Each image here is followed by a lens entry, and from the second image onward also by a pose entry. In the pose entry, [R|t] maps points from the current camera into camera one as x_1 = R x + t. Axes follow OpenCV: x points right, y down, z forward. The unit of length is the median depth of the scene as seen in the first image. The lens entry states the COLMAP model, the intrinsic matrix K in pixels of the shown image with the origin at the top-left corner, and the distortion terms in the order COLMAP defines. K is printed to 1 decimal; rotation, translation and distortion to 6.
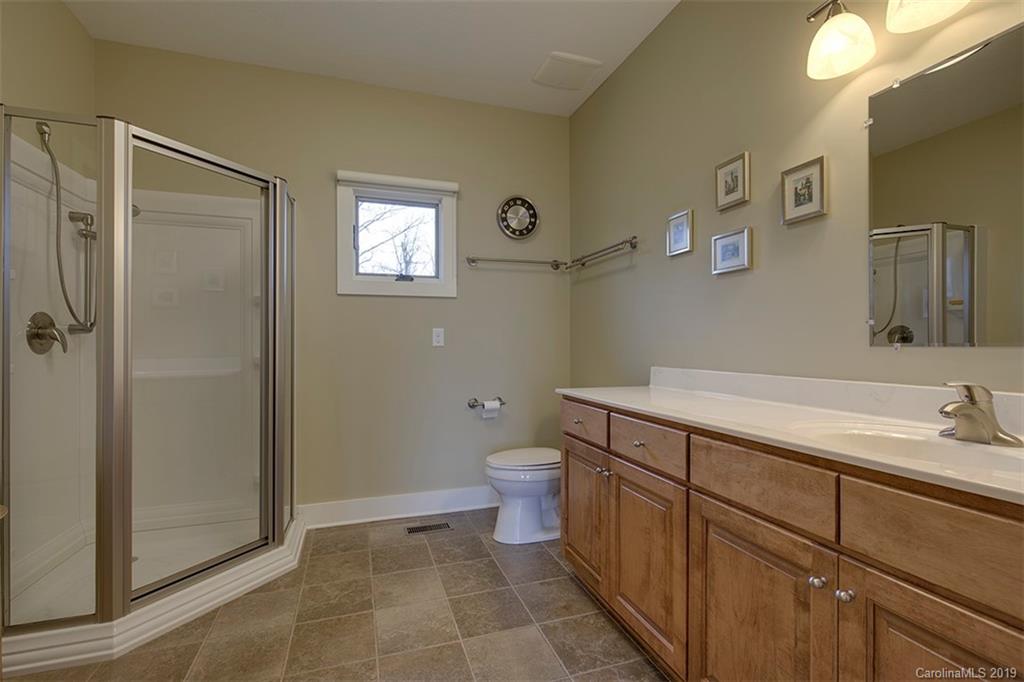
lens RADIAL K [[464.8, 0, 512.0], [0, 464.8, 341.0], [0, 0, 1]] dist [-0.000852, -0.000159]
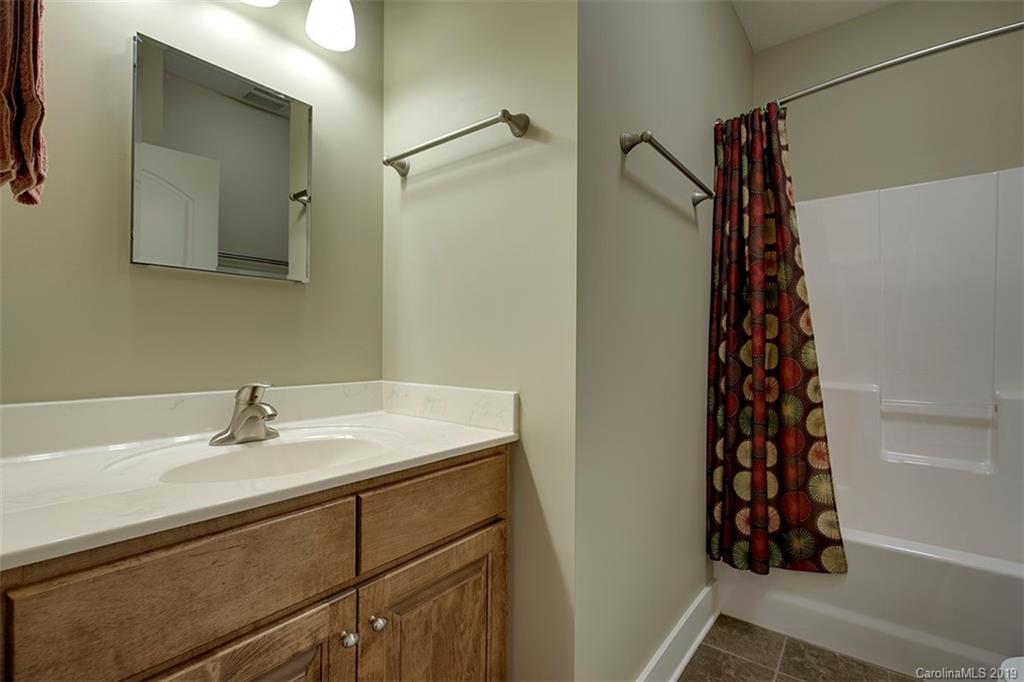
lens RADIAL K [[464.8, 0, 512.0], [0, 464.8, 341.0], [0, 0, 1]] dist [-0.000852, -0.000159]
pose [[-0.544375, 0.009918, 0.838783, -0.179734], [-0.008135, 0.999821, -0.017101, 0.011354], [-0.838803, -0.016133, -0.544197, 1.213436]]
